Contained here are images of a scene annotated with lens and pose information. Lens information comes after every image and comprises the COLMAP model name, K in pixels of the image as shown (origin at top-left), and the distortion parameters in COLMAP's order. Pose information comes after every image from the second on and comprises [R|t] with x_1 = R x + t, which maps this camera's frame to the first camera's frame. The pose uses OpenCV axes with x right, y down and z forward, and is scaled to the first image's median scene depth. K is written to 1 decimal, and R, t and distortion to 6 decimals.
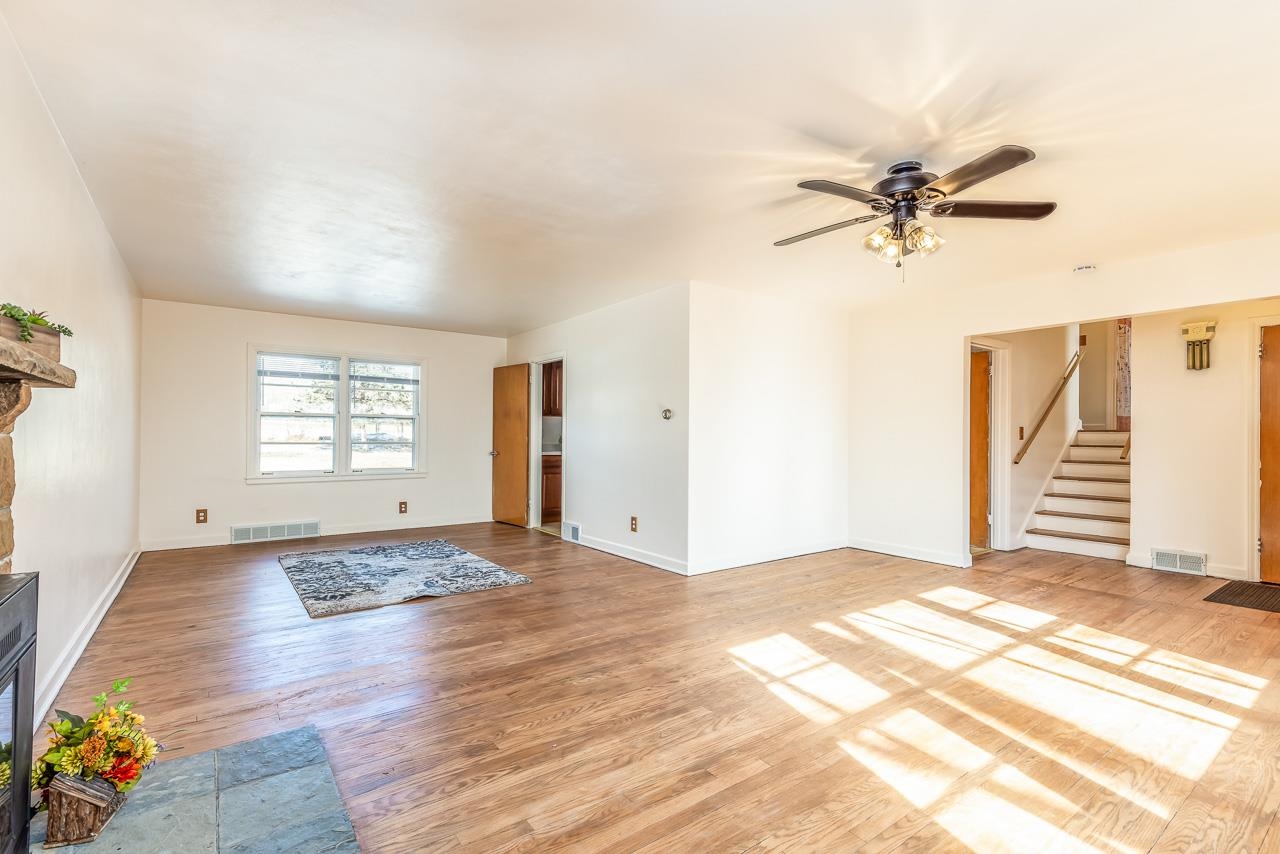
lens RADIAL K [[573.3, 0, 640.0], [0, 573.3, 427.0], [0, 0, 1]] dist [0.005973, -0.000078]
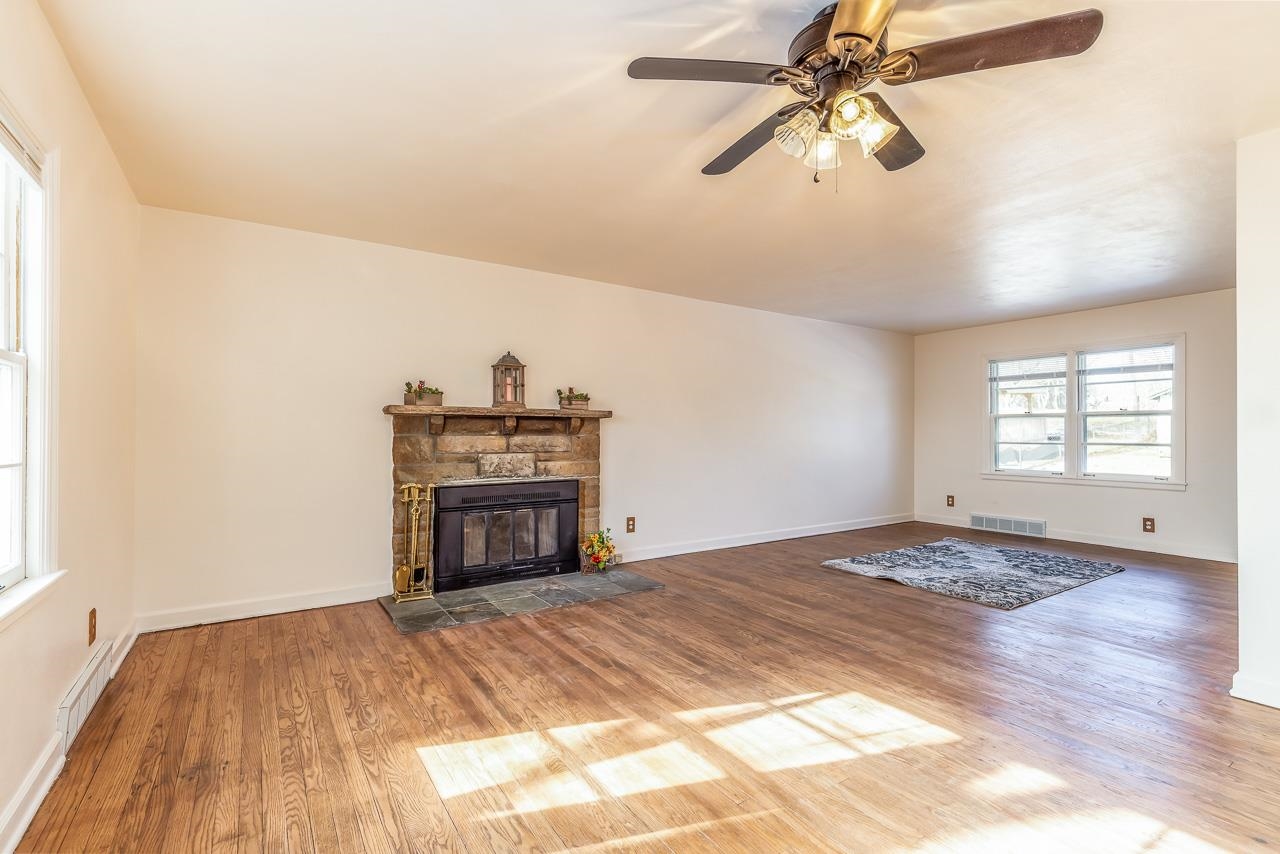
lens RADIAL K [[581.9, 0, 634.0], [0, 581.9, 428.9], [0, 0, 1]] dist [0.012959, 0.000051]
pose [[-0.047166, -0.015584, -0.998765, 0.968282], [0.015772, 0.999742, -0.016344, 0.016797], [0.998763, -0.016523, -0.046908, 0.691414]]
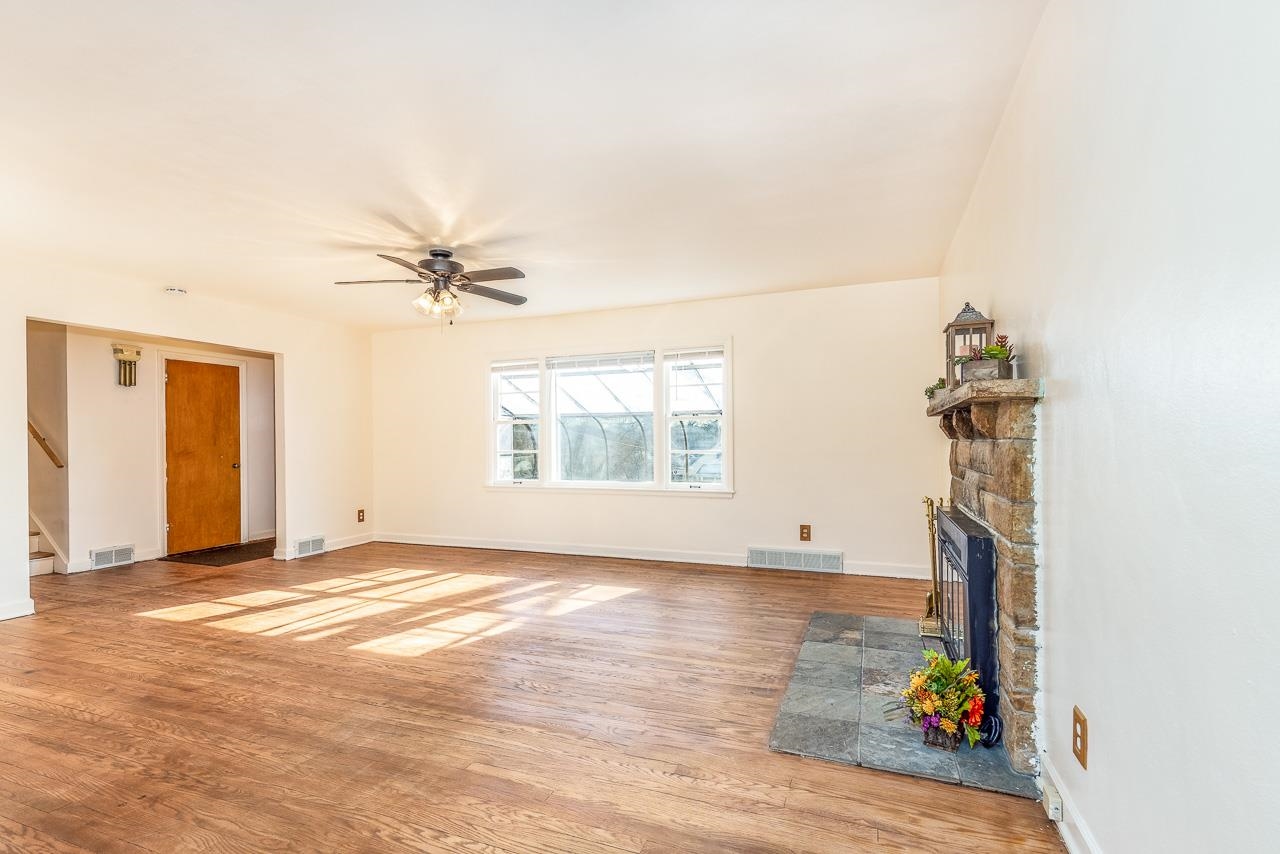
lens RADIAL K [[581.9, 0, 634.0], [0, 581.9, 428.9], [0, 0, 1]] dist [0.012959, 0.000051]
pose [[-0.531098, 0.020149, 0.847071, -0.878078], [-0.006788, 0.999584, -0.028033, 0.019523], [-0.847283, -0.020638, -0.530740, 1.181376]]
